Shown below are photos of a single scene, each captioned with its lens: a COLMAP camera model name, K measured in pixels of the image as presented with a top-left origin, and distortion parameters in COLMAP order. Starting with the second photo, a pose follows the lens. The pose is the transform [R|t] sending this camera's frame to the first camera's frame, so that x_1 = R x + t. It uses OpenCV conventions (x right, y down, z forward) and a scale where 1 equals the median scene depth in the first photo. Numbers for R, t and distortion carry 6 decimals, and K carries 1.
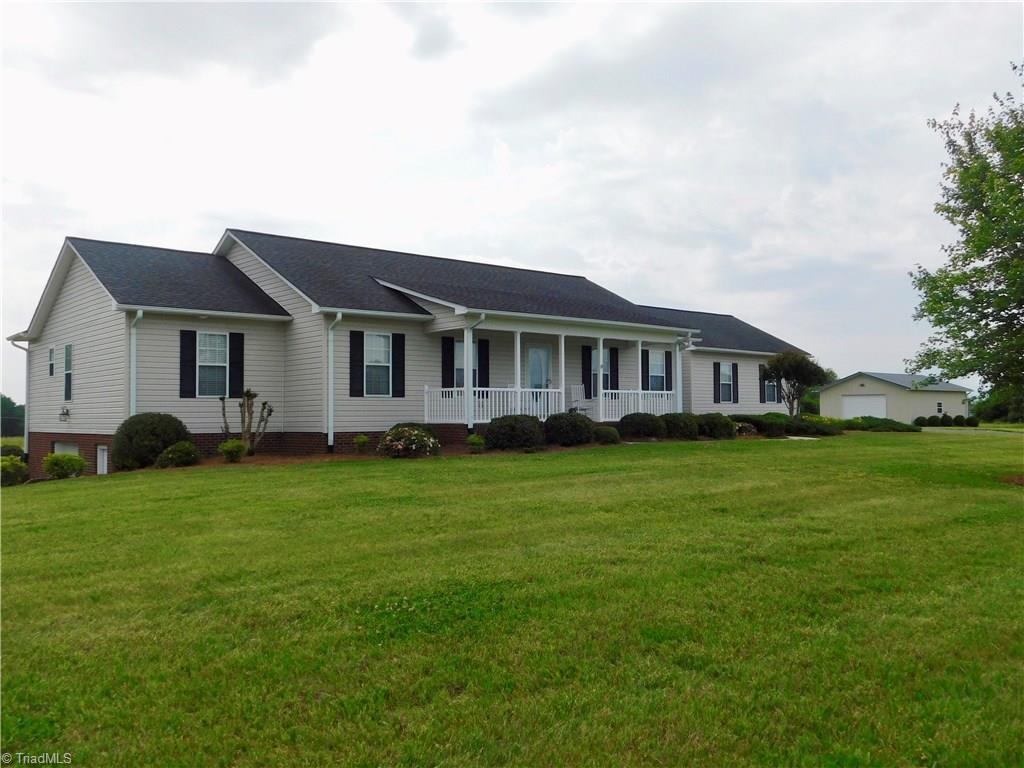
lens RADIAL K [[937.0, 0, 509.8], [0, 937.0, 387.3], [0, 0, 1]] dist [0.032201, -0.017966]
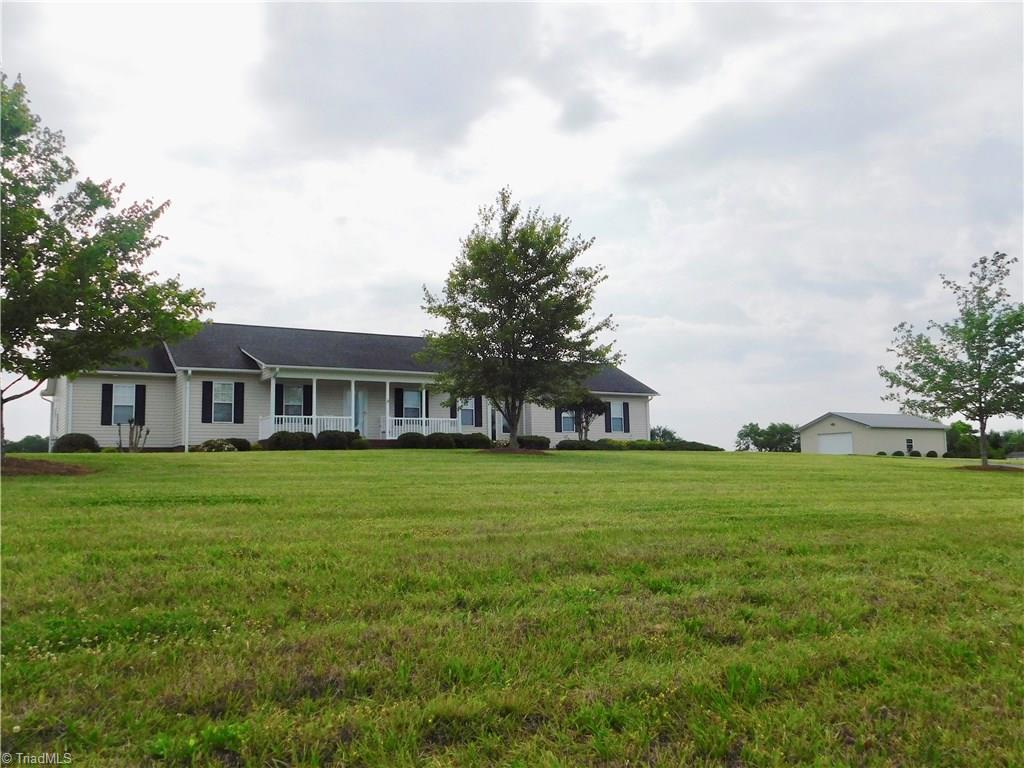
lens RADIAL K [[937.0, 0, 519.2], [0, 937.0, 382.4], [0, 0, 1]] dist [0.032201, -0.017966]
pose [[0.986034, -0.029665, -0.163878, 0.262876], [0.018143, 0.997285, -0.071362, 0.027754], [0.165550, 0.067393, 0.983896, -0.205489]]
